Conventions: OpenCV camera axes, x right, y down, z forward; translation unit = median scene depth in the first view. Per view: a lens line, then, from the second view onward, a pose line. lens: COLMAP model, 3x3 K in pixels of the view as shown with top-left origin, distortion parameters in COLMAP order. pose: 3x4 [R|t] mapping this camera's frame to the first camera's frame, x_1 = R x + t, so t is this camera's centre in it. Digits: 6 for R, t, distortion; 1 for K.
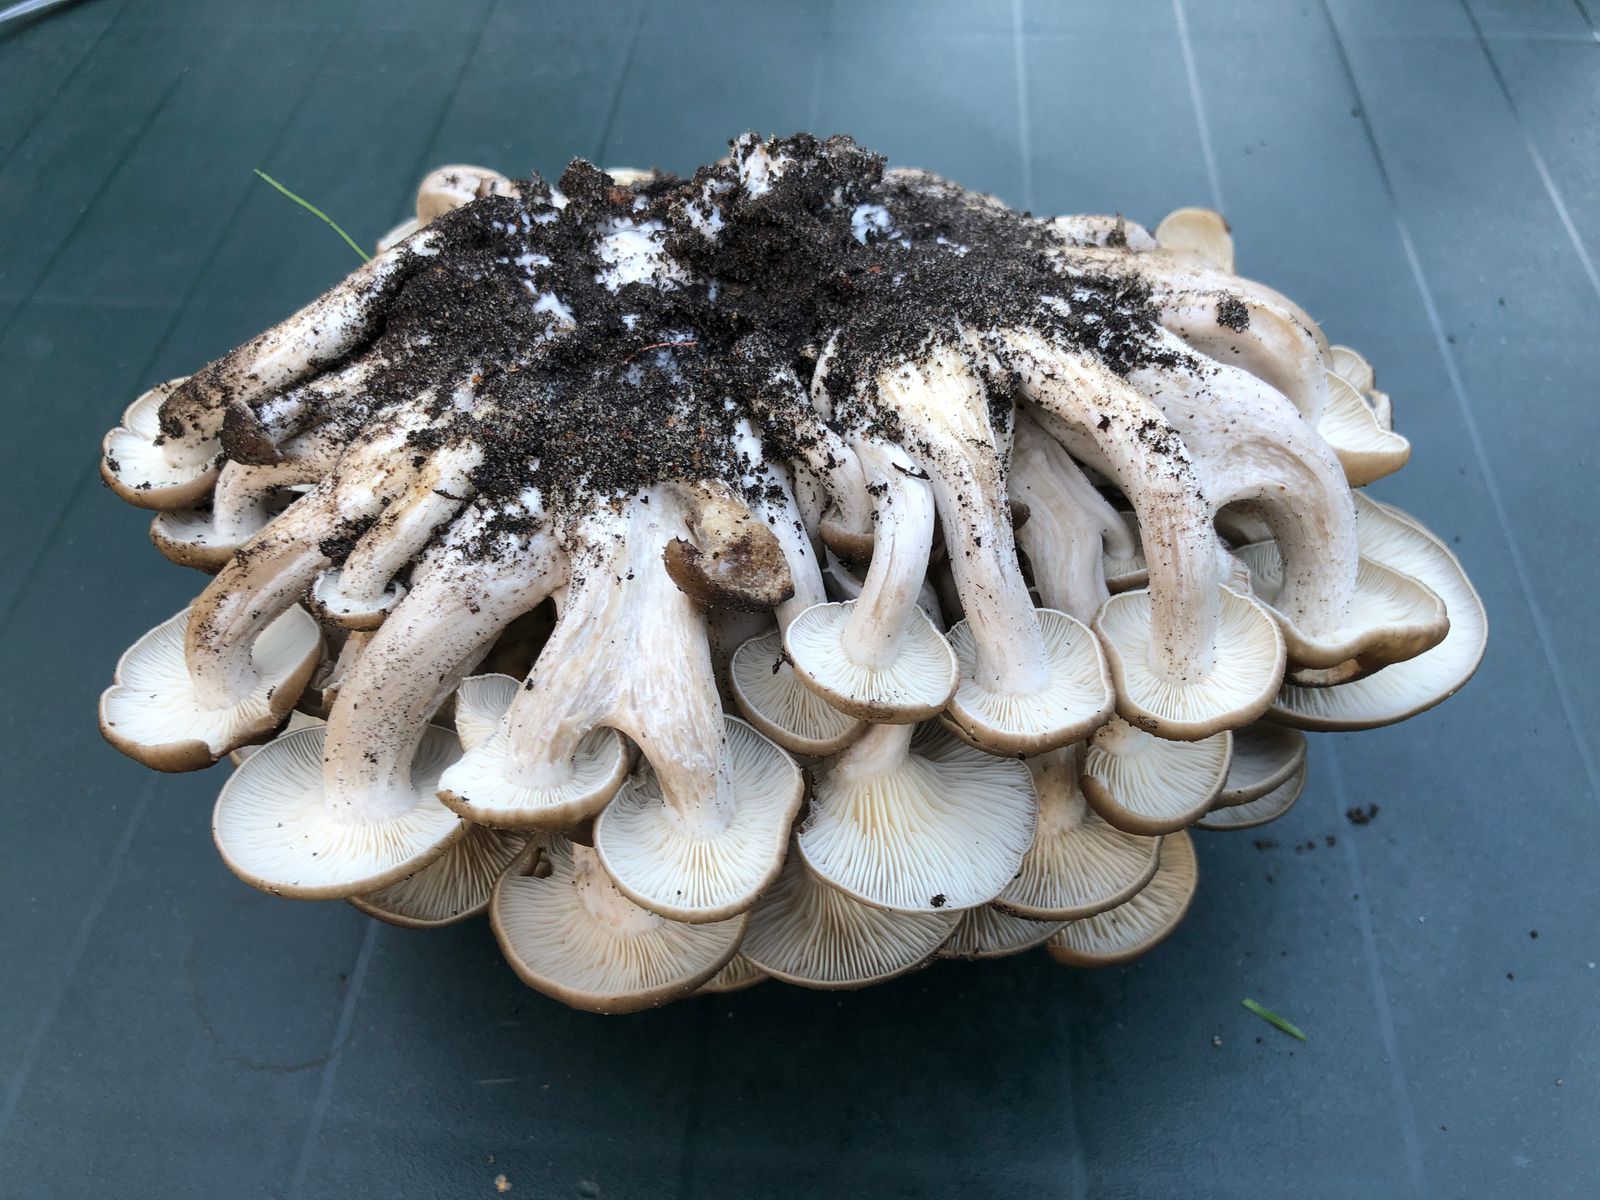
lens RADIAL K [[1297.6, 0, 798.2], [0, 1297.6, 635.5], [0, 0, 1]] dist [0.006042, -0.009491]
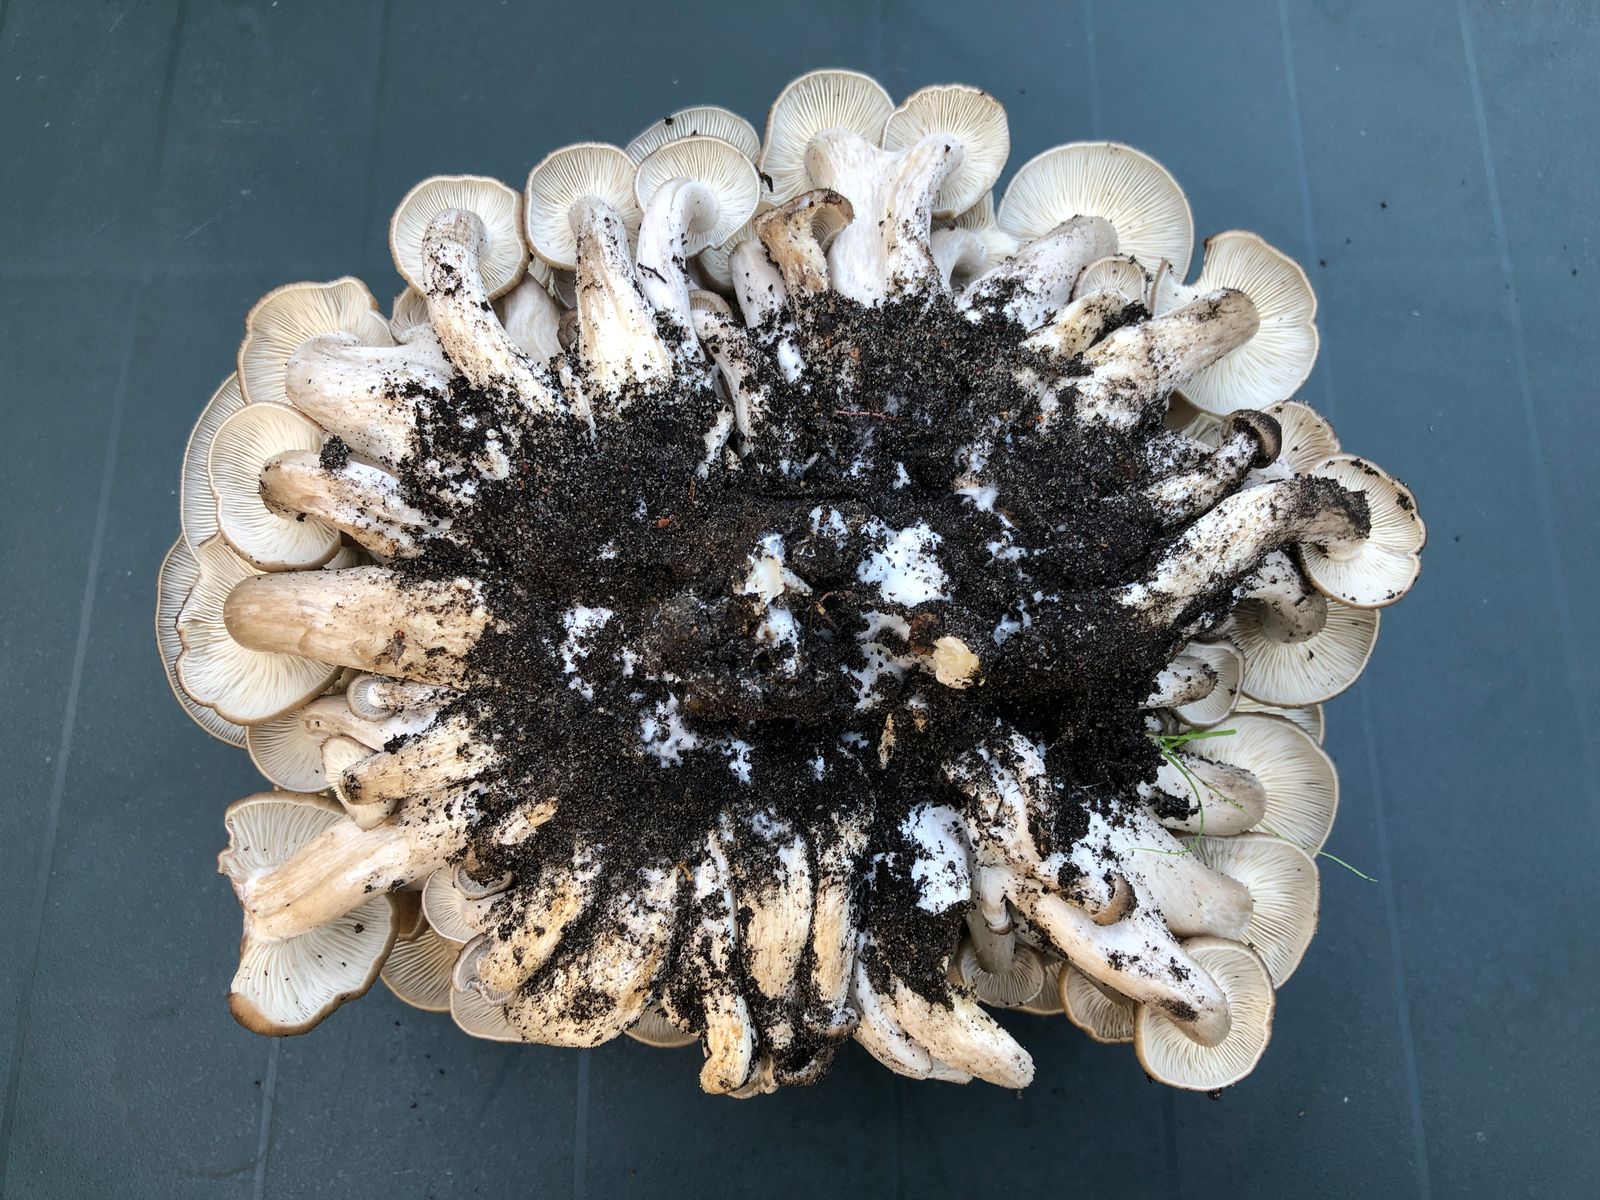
lens RADIAL K [[1297.6, 0, 798.2], [0, 1297.6, 635.5], [0, 0, 1]] dist [0.006042, -0.009491]
pose [[-0.998644, -0.002332, 0.052003, -0.106672], [0.041062, -0.649305, 0.759419, -1.186062], [0.031995, 0.760524, 0.648521, 0.443755]]
